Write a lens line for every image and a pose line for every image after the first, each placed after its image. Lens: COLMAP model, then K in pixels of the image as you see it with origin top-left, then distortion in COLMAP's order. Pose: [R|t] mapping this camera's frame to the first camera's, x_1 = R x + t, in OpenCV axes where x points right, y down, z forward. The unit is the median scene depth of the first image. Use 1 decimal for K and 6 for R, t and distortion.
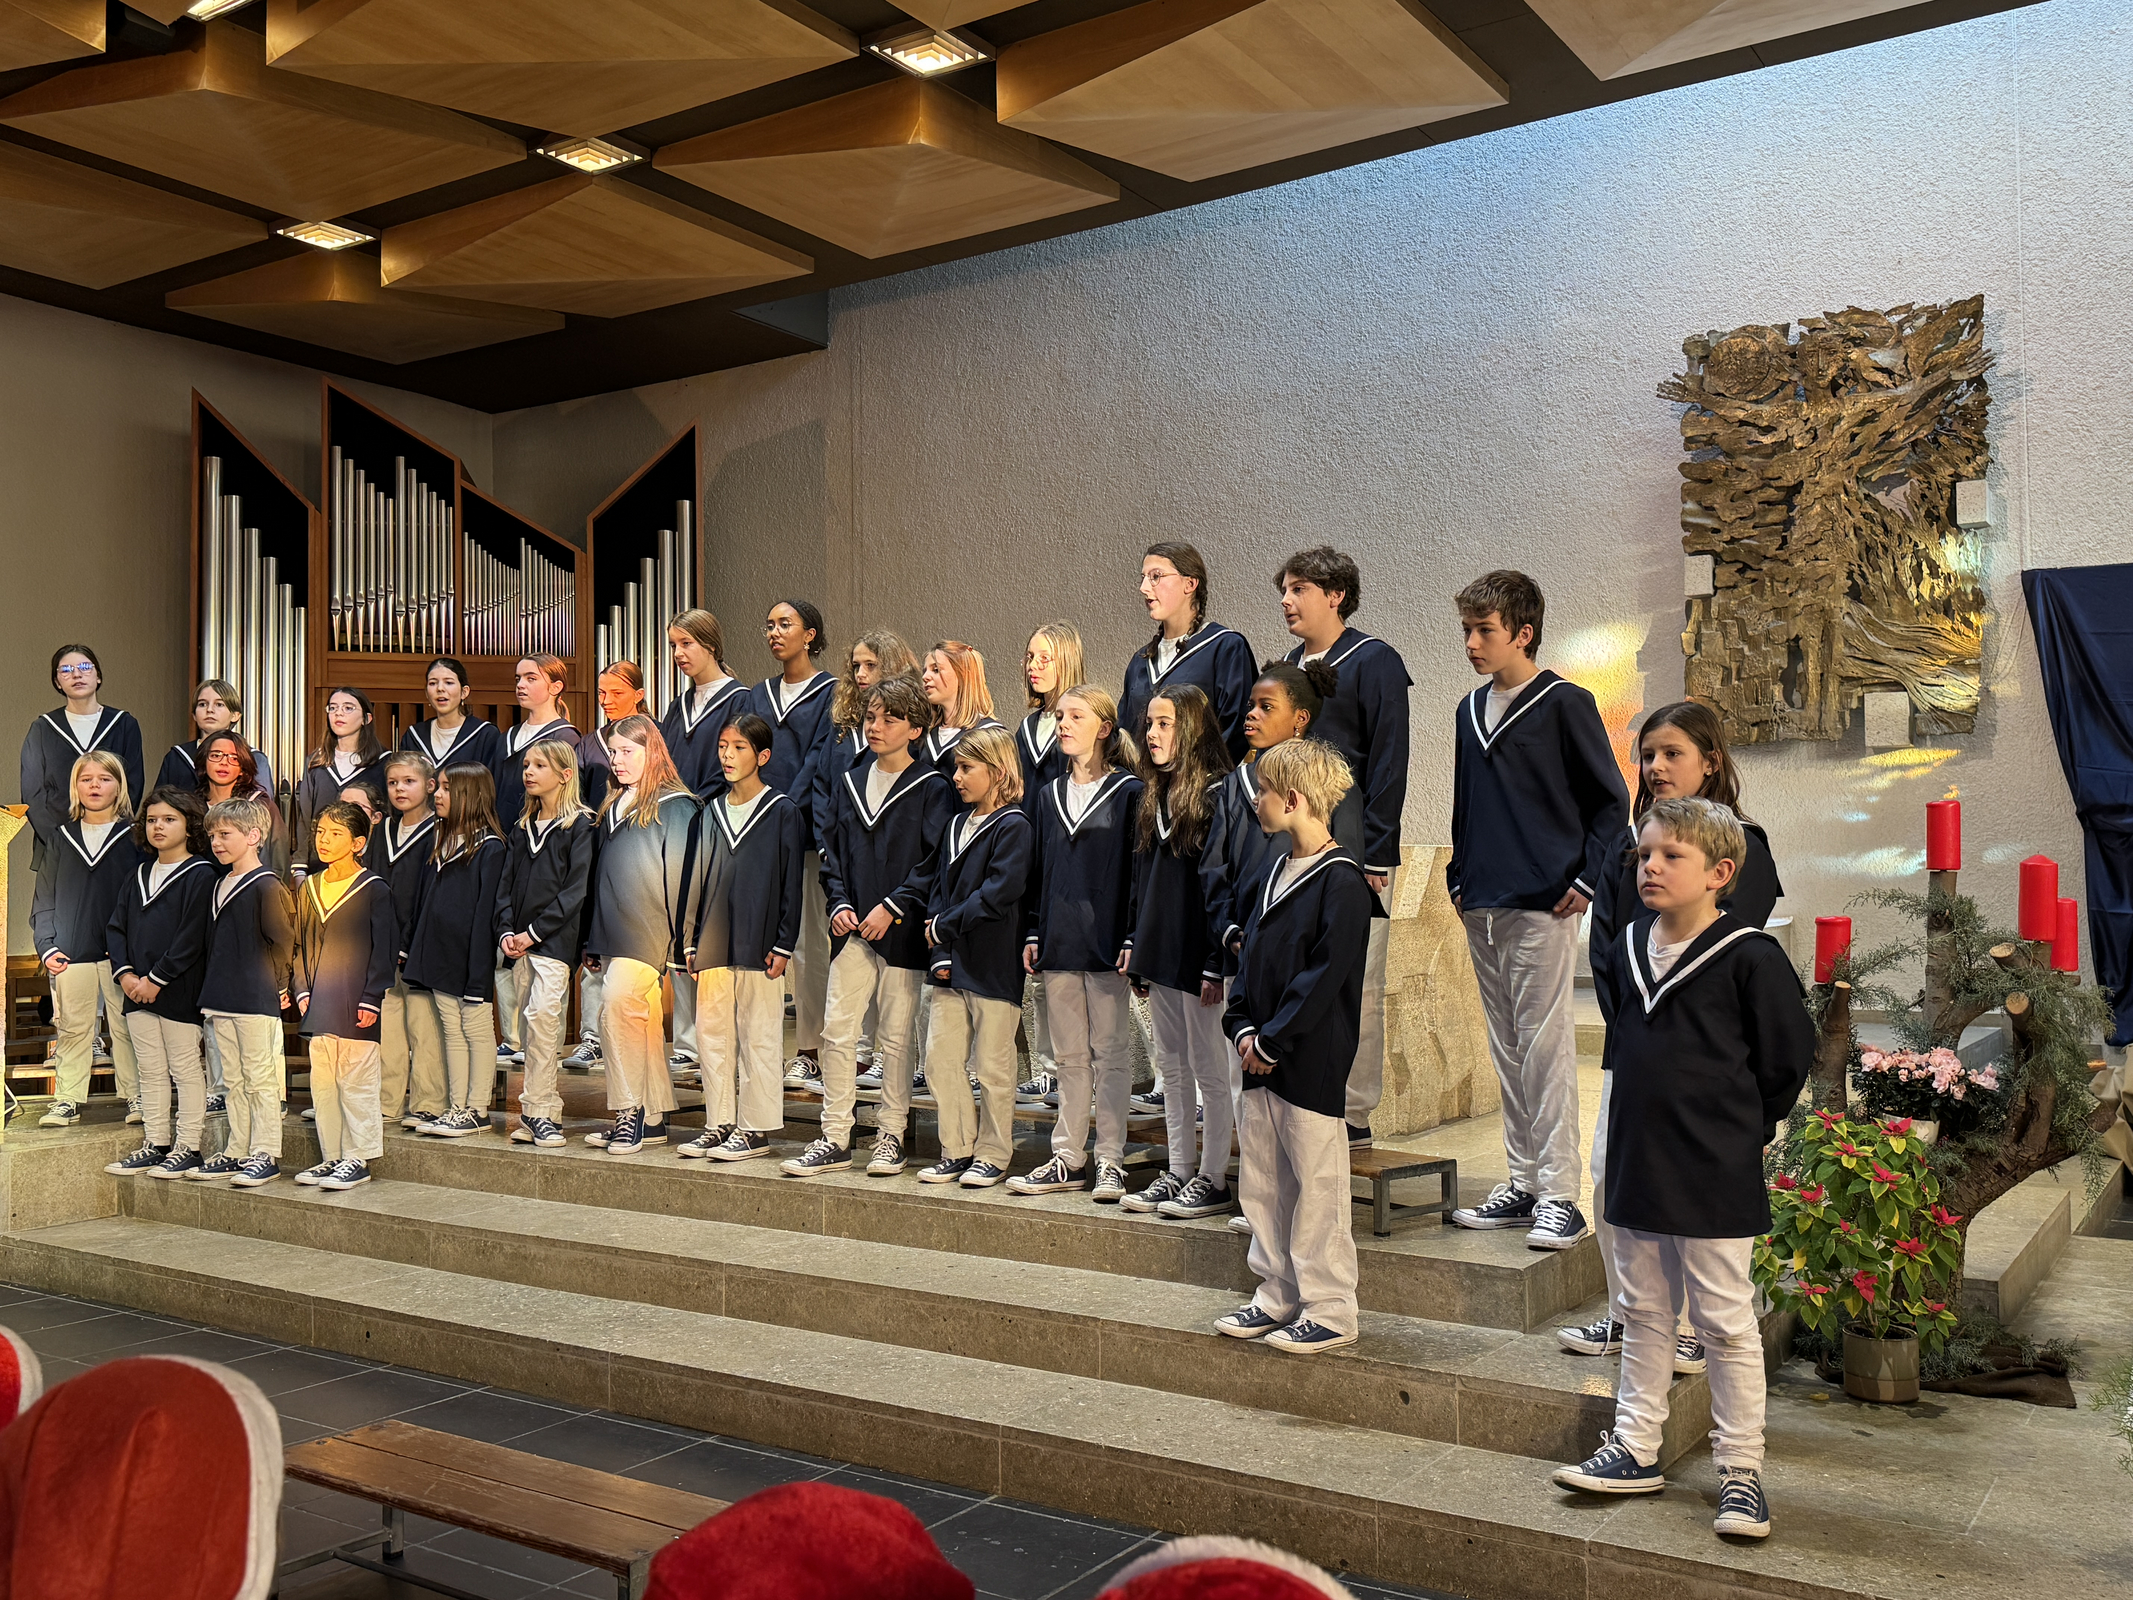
lens RADIAL K [[1863.2, 0, 1070.1], [0, 1863.2, 816.1], [0, 0, 1]] dist [0.177244, -0.362575]
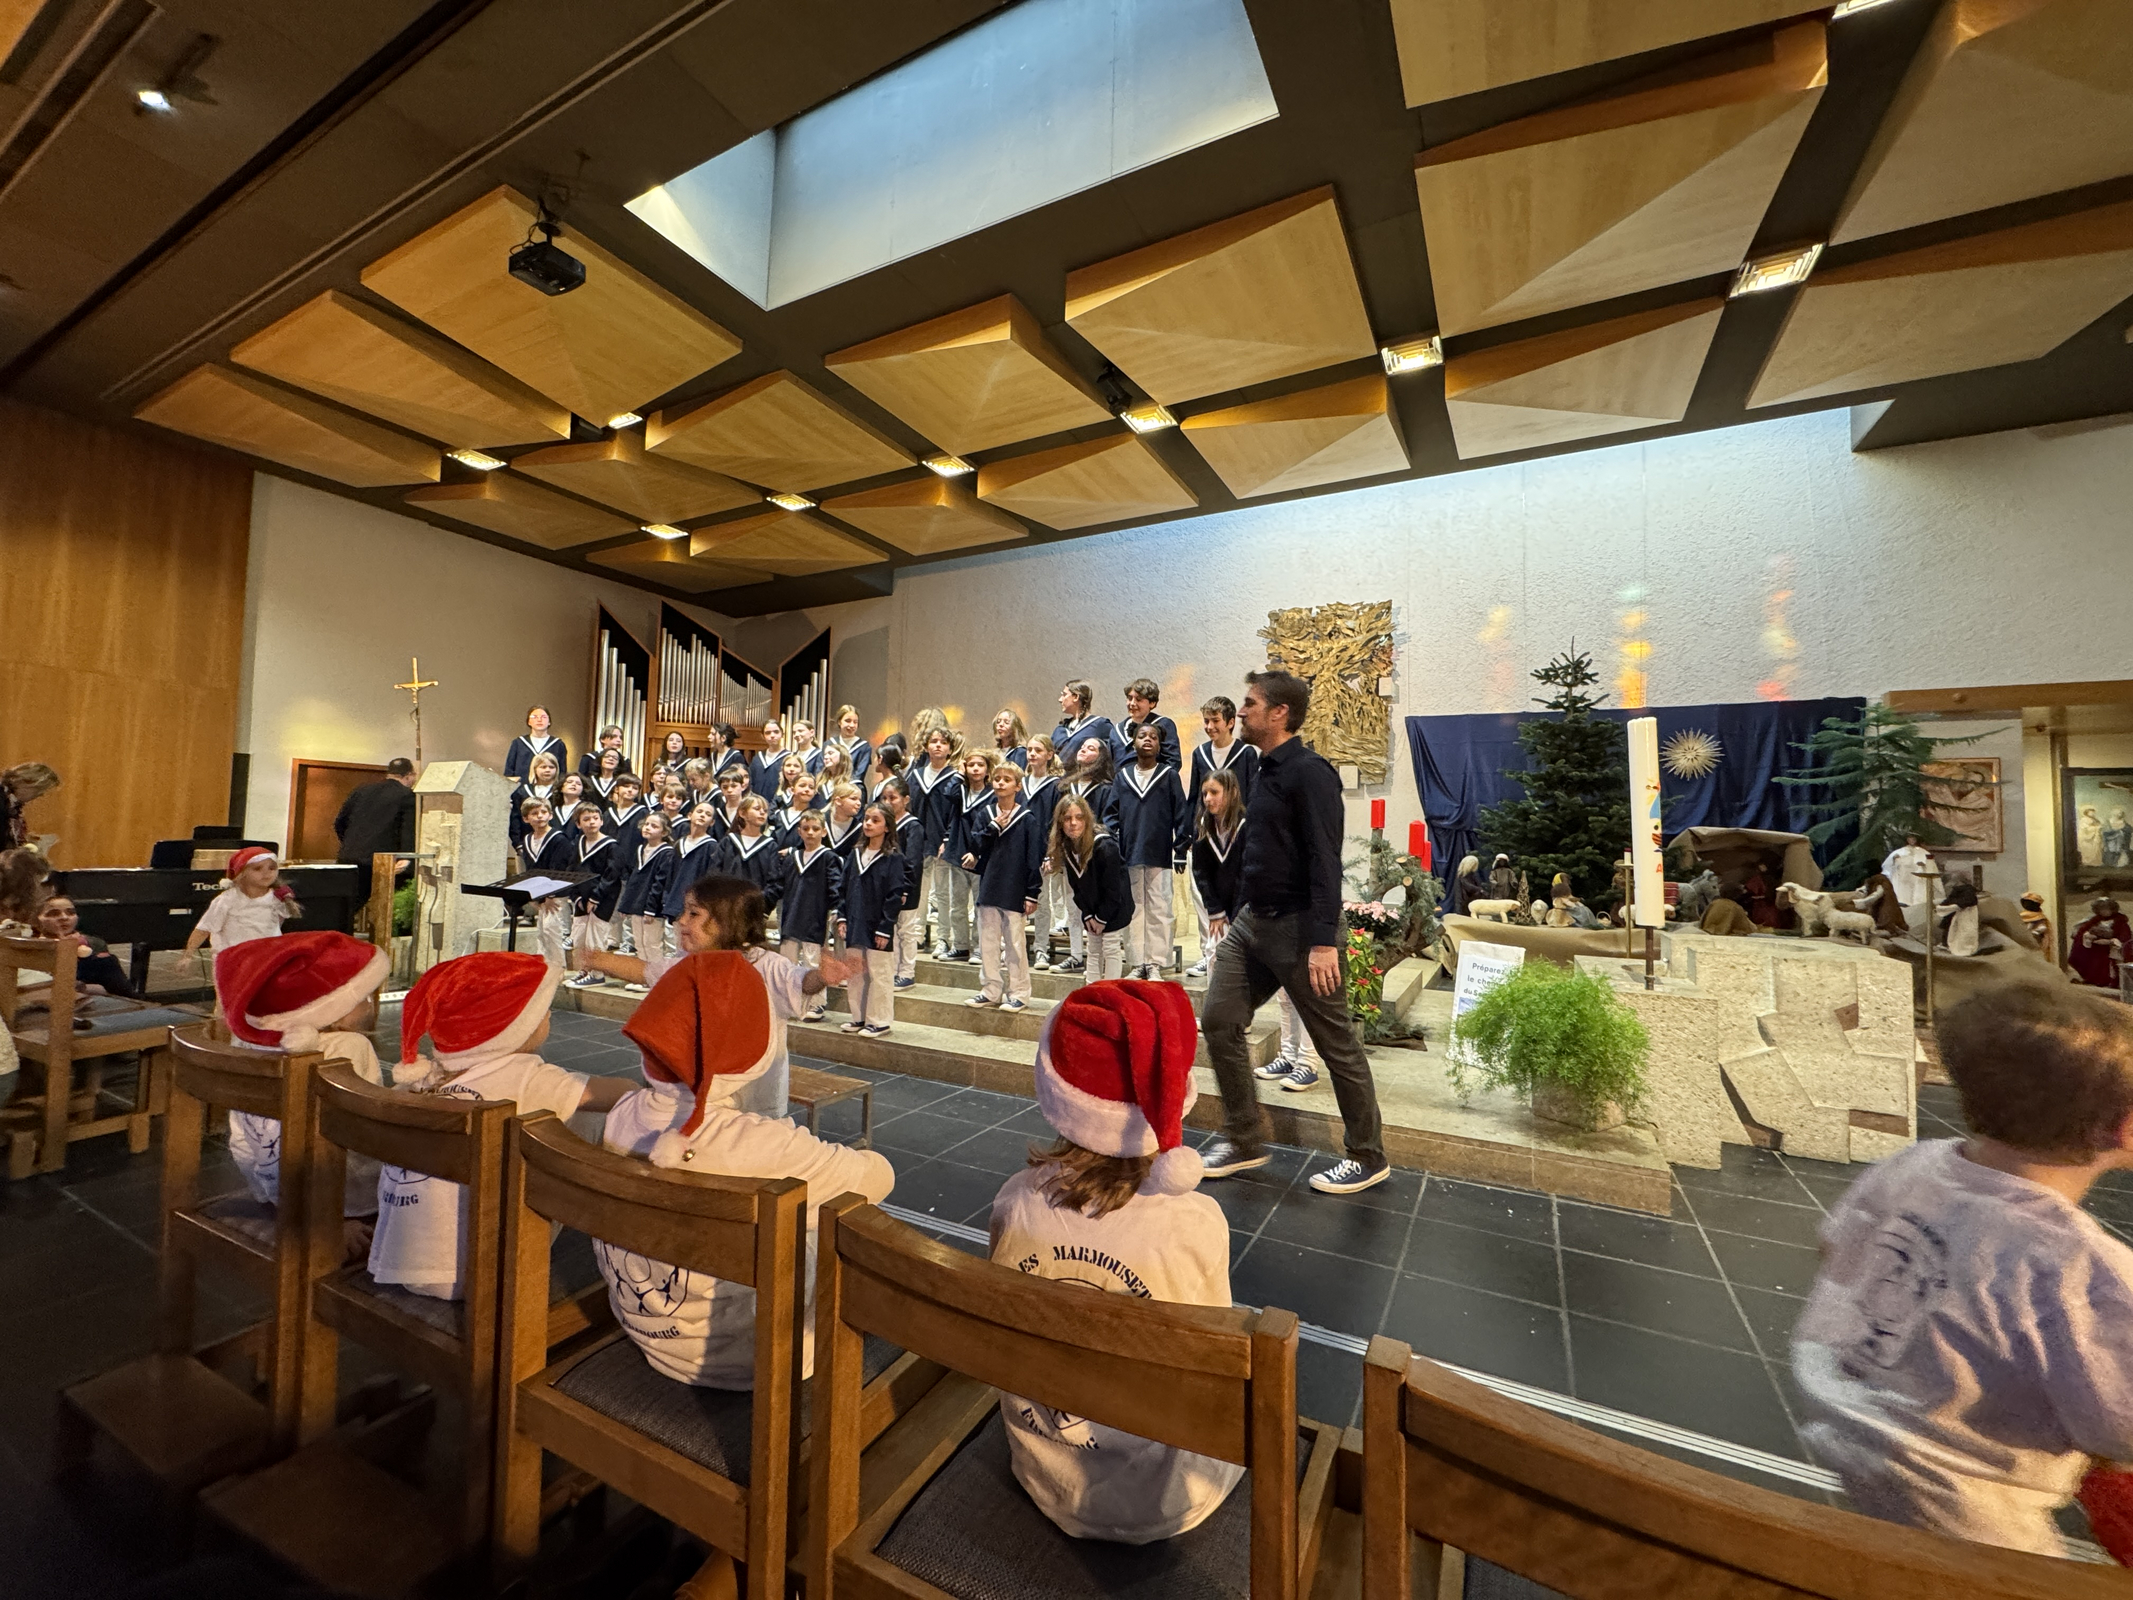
lens RADIAL K [[848.6, 0, 1066.3], [0, 848.6, 800.8], [0, 0, 1]] dist [-0.001569, 0.000114]
pose [[0.995121, 0.035265, 0.092149, -0.012268], [-0.033228, 0.999170, -0.023546, 0.014221], [-0.092903, 0.020370, 0.995467, -0.009427]]
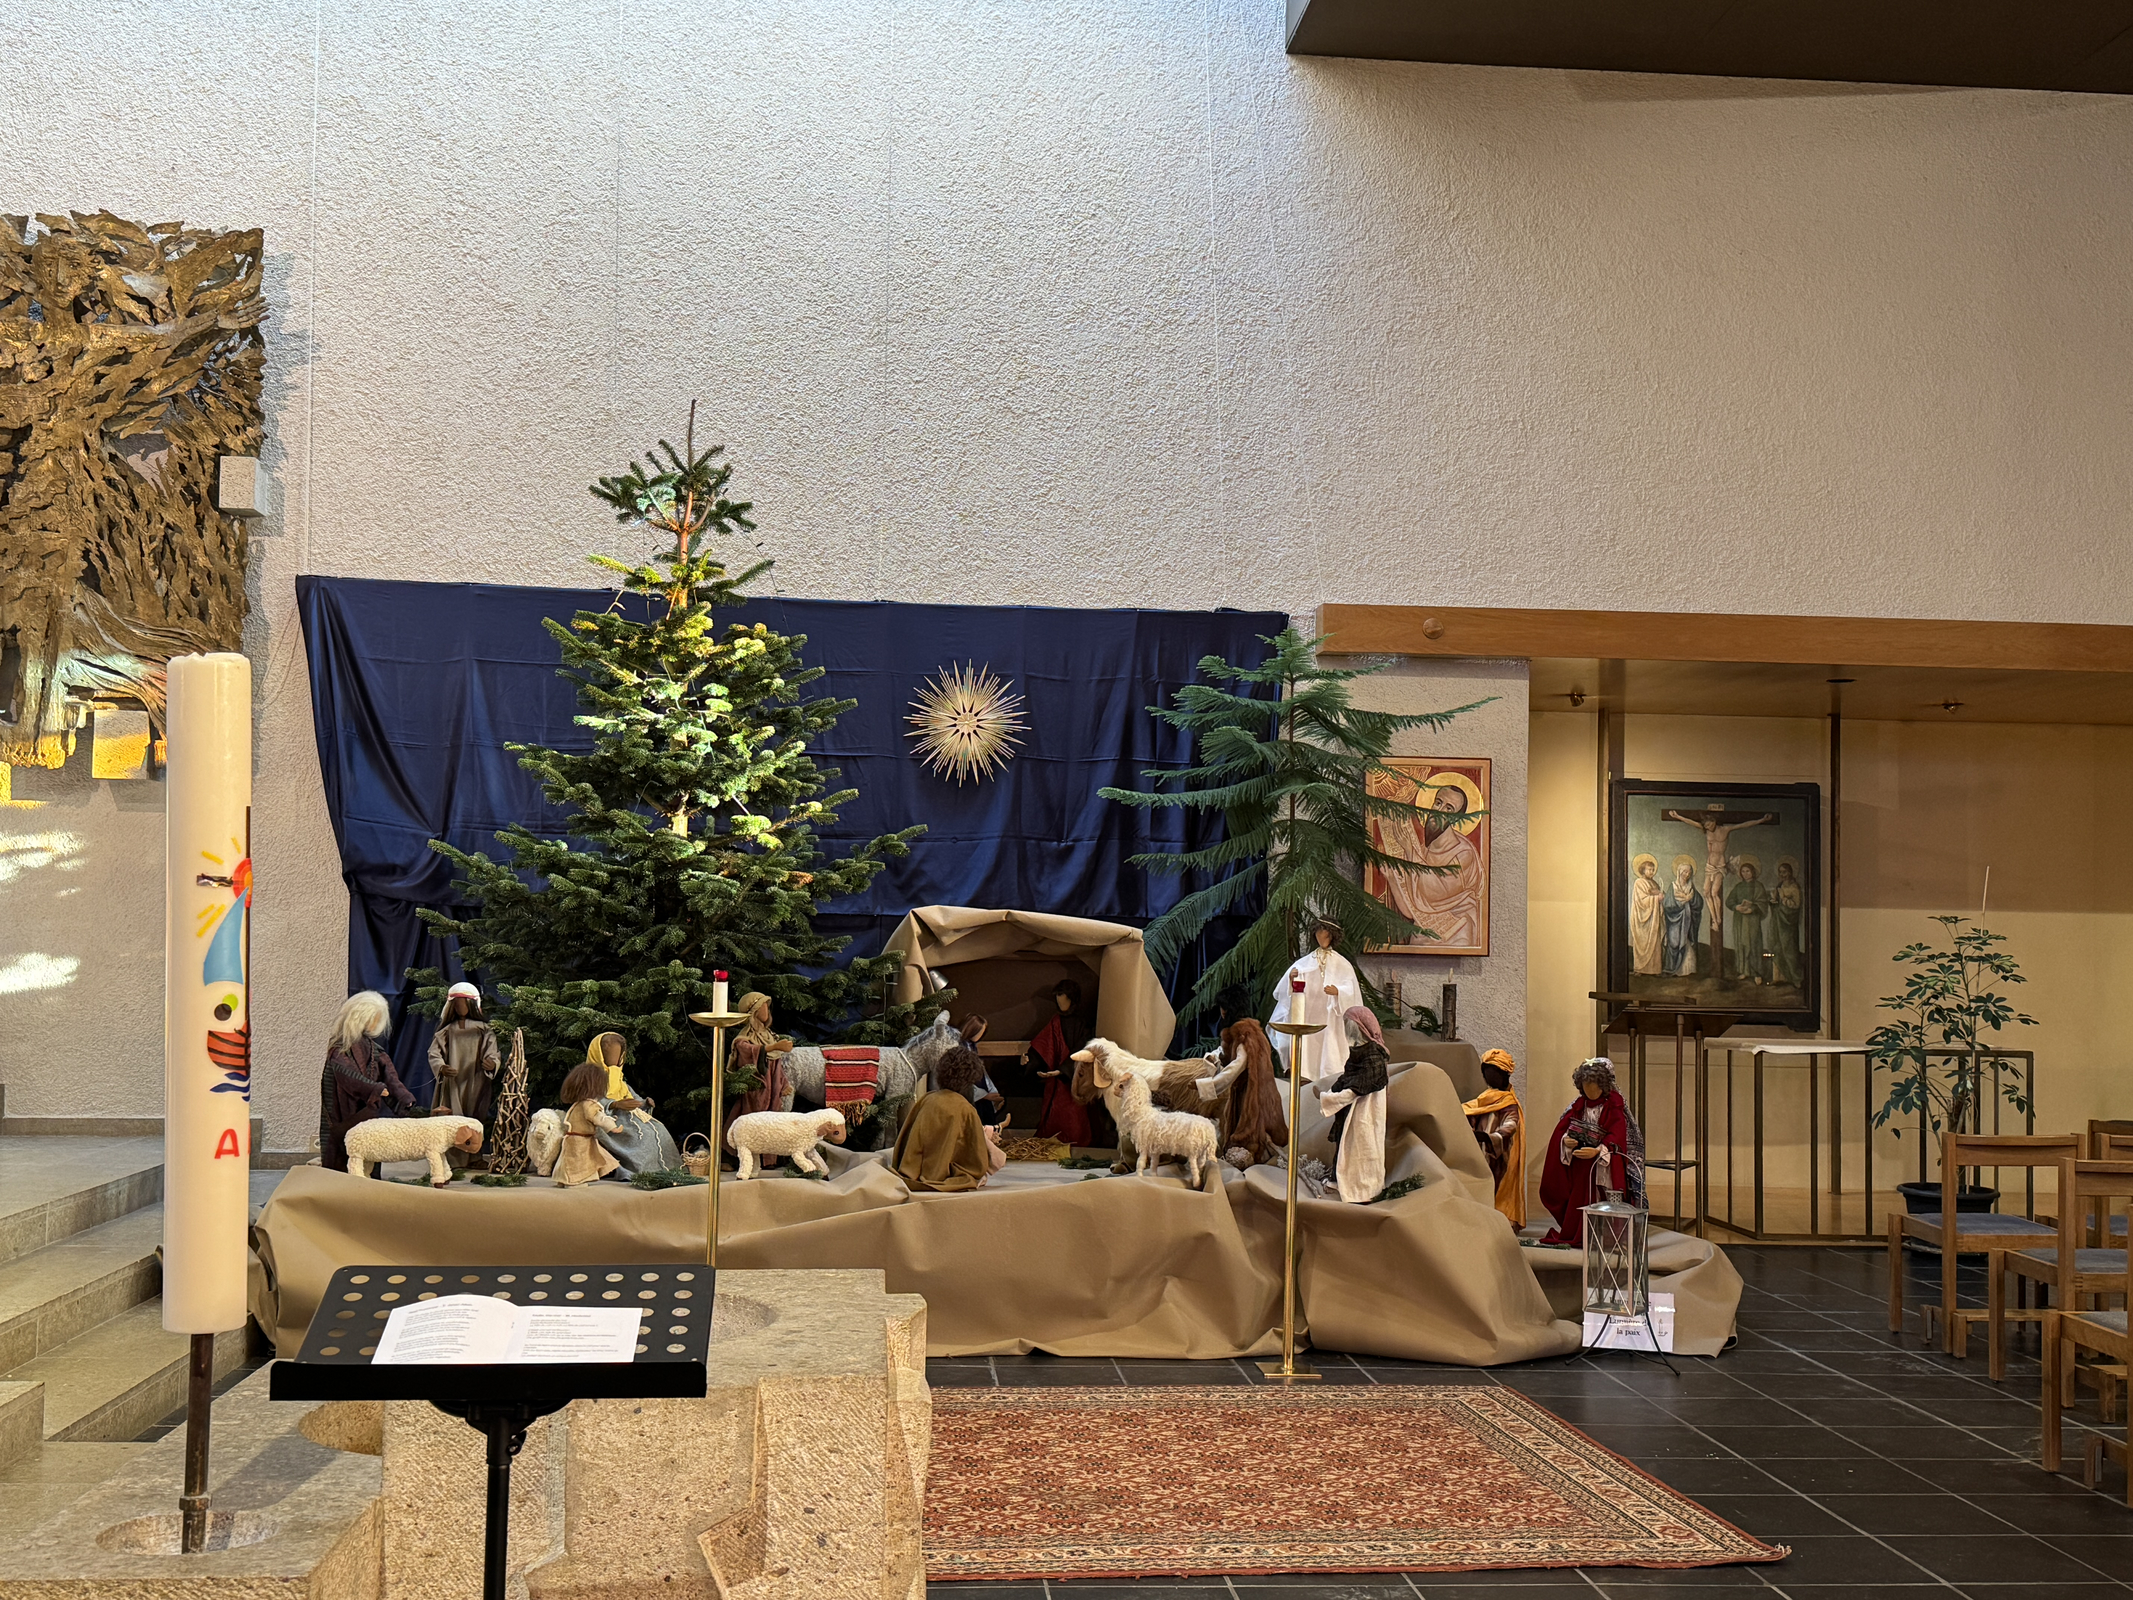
lens RADIAL K [[2251.0, 0, 1073.9], [0, 2251.0, 812.2], [0, 0, 1]] dist [0.198313, -0.434595]
pose [[0.782517, 0.051934, 0.620459, 0.149523], [-0.041381, 0.998650, -0.031401, -0.009589], [-0.621252, -0.001103, 0.783610, 0.018093]]
